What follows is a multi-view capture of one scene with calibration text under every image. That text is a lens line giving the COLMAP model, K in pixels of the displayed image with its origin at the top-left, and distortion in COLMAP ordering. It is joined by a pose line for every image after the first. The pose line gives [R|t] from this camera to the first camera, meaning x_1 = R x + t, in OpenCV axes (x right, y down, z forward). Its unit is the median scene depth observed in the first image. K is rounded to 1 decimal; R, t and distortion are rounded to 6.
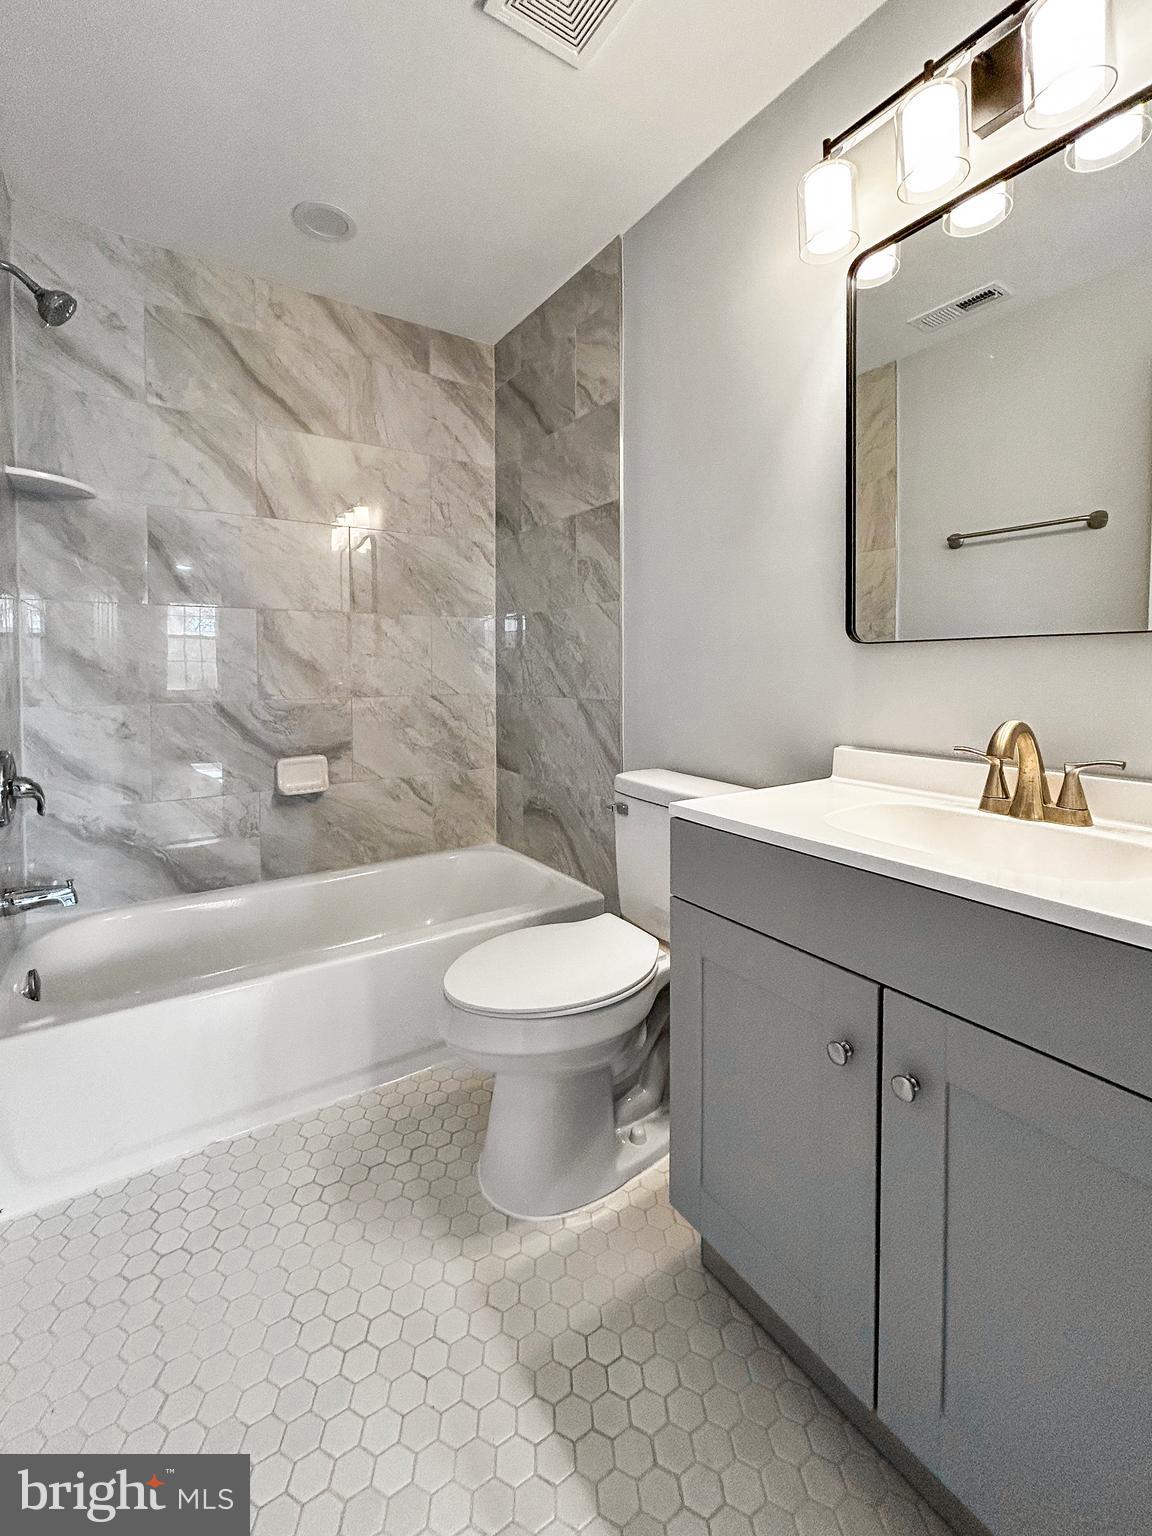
lens RADIAL K [[638.0, 0, 574.0], [0, 638.0, 685.2], [0, 0, 1]] dist [0.000642, 0.000176]
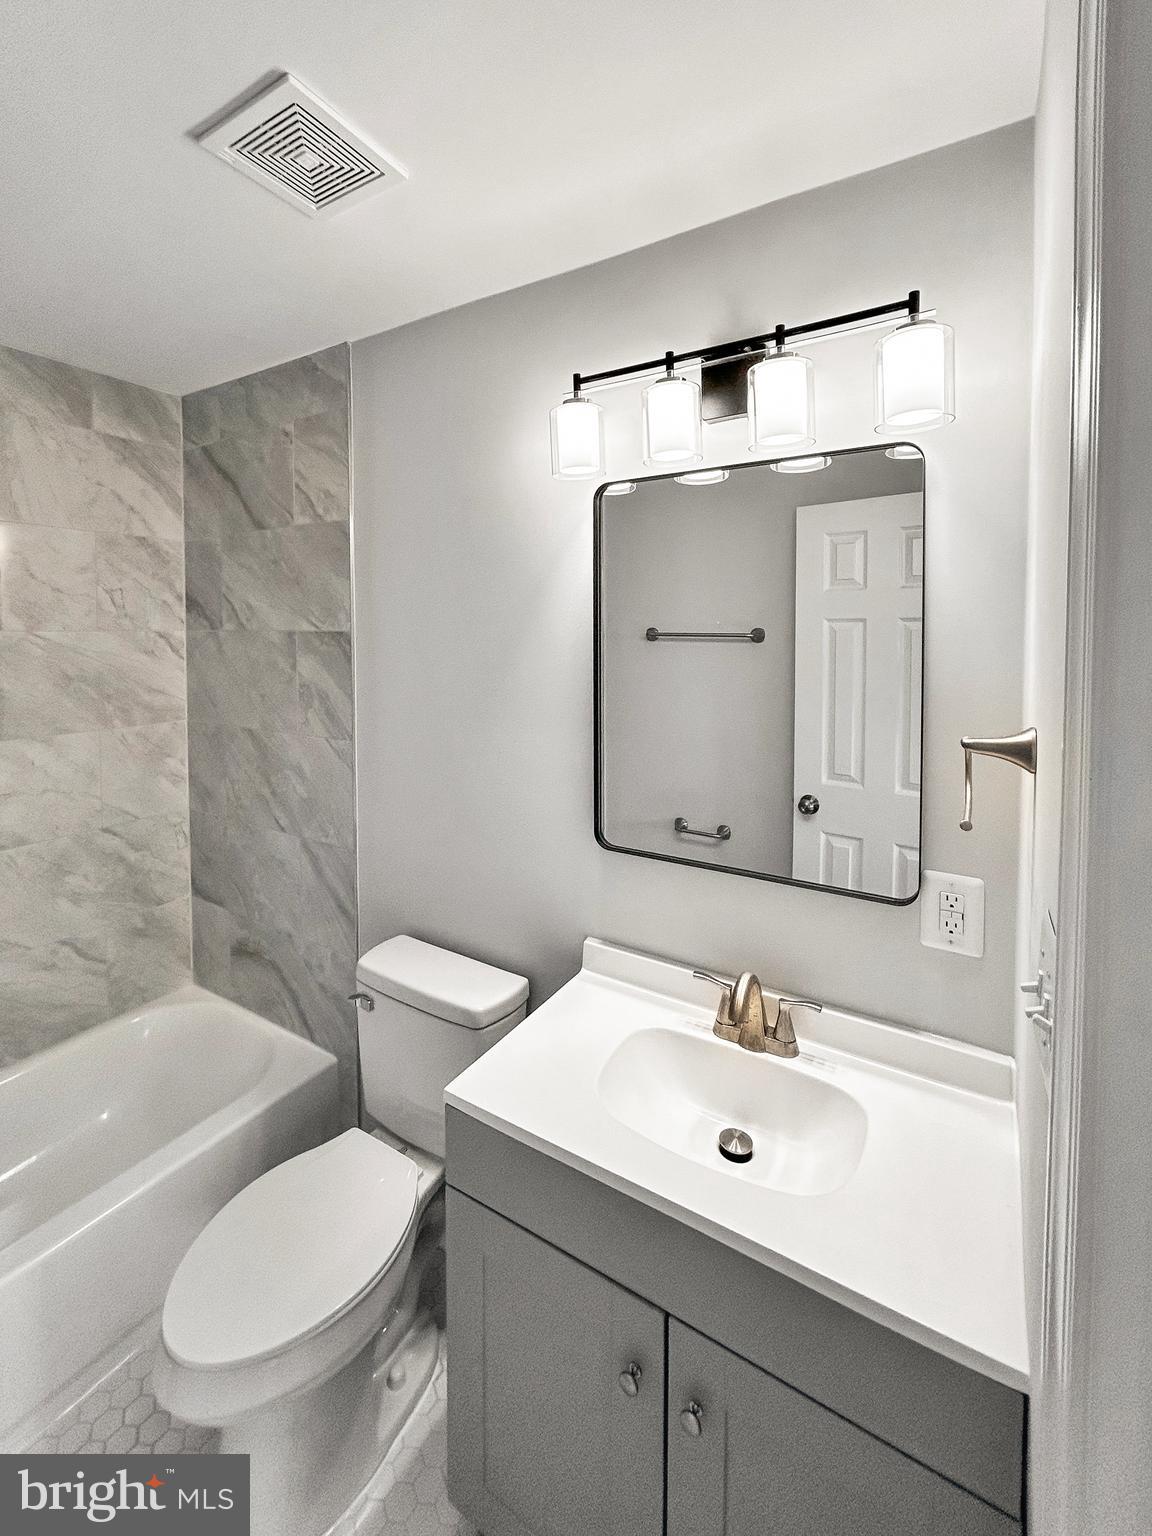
lens RADIAL K [[655.9, 0, 537.3], [0, 655.9, 665.4], [0, 0, 1]] dist [-0.000837, 0.000150]
pose [[0.919115, -0.014237, 0.393731, -0.048986], [0.010496, 0.999877, 0.011653, -0.231207], [-0.393849, -0.006578, 0.919152, 0.031218]]
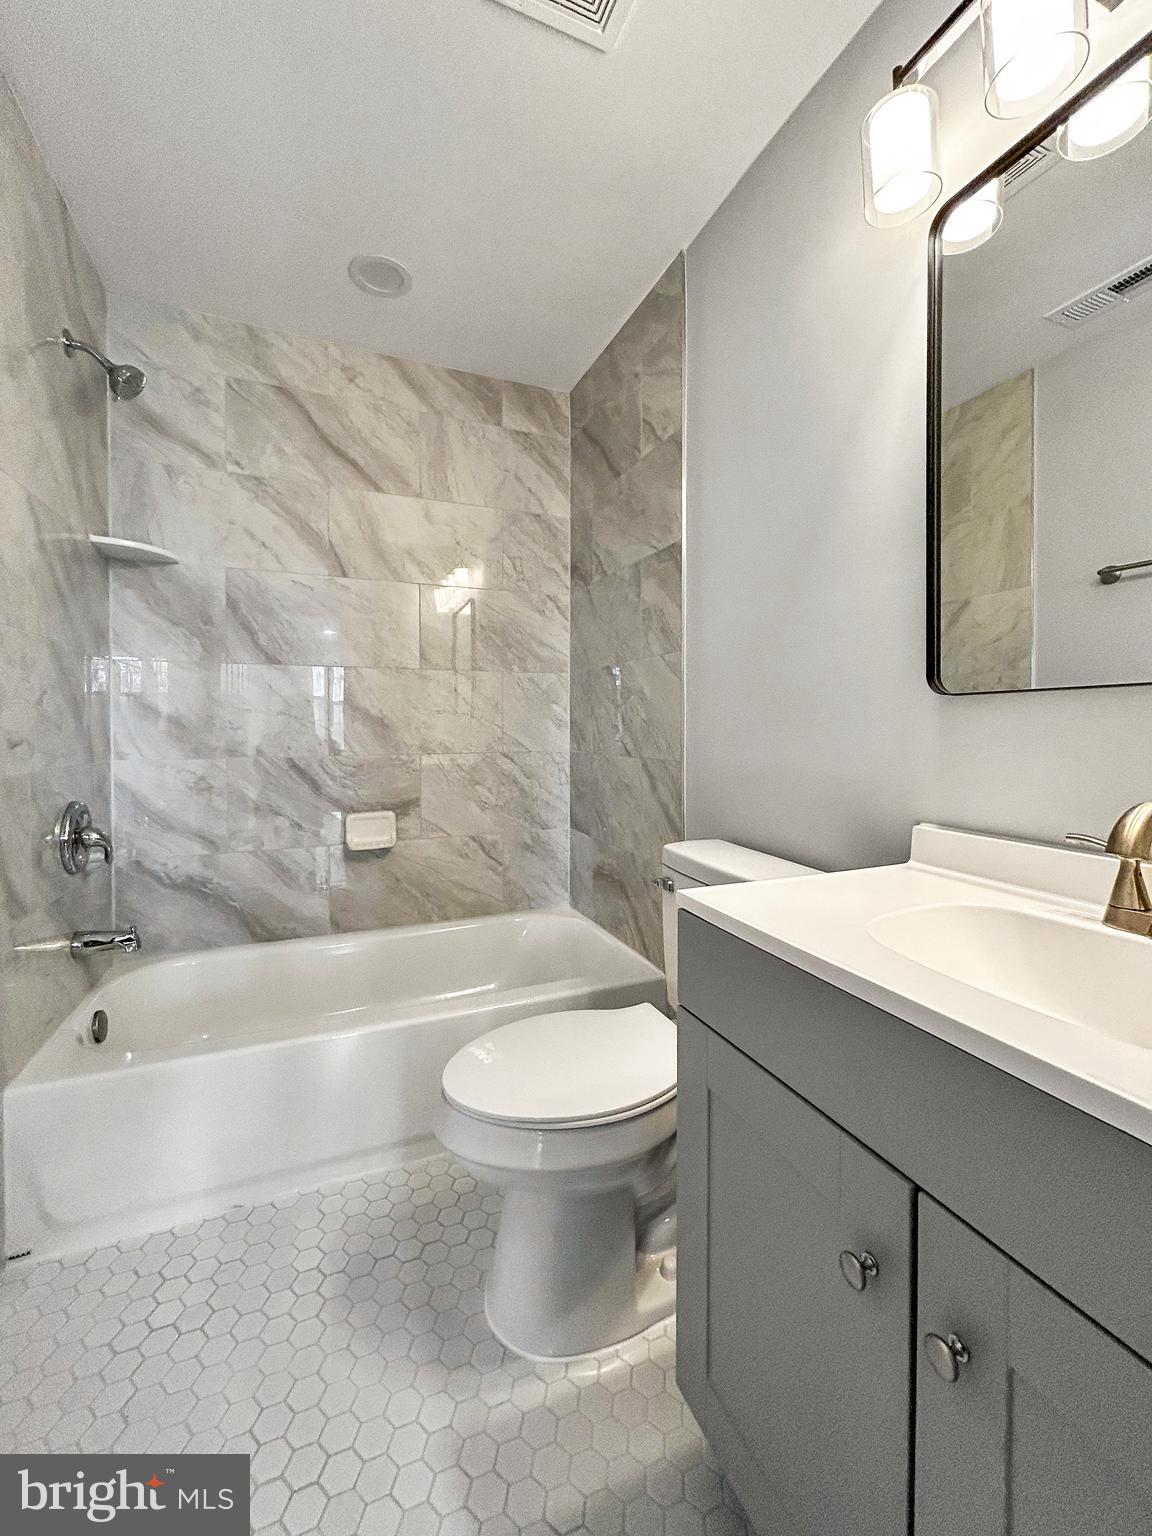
lens RADIAL K [[622.4, 0, 585.6], [0, 622.4, 735.0], [0, 0, 1]] dist [0.000206, 0.000436]
pose [[0.983341, 0.006224, -0.181664, 0.091644], [-0.008320, 0.999907, -0.010776, -0.002461], [0.181580, 0.012108, 0.983302, 0.098683]]
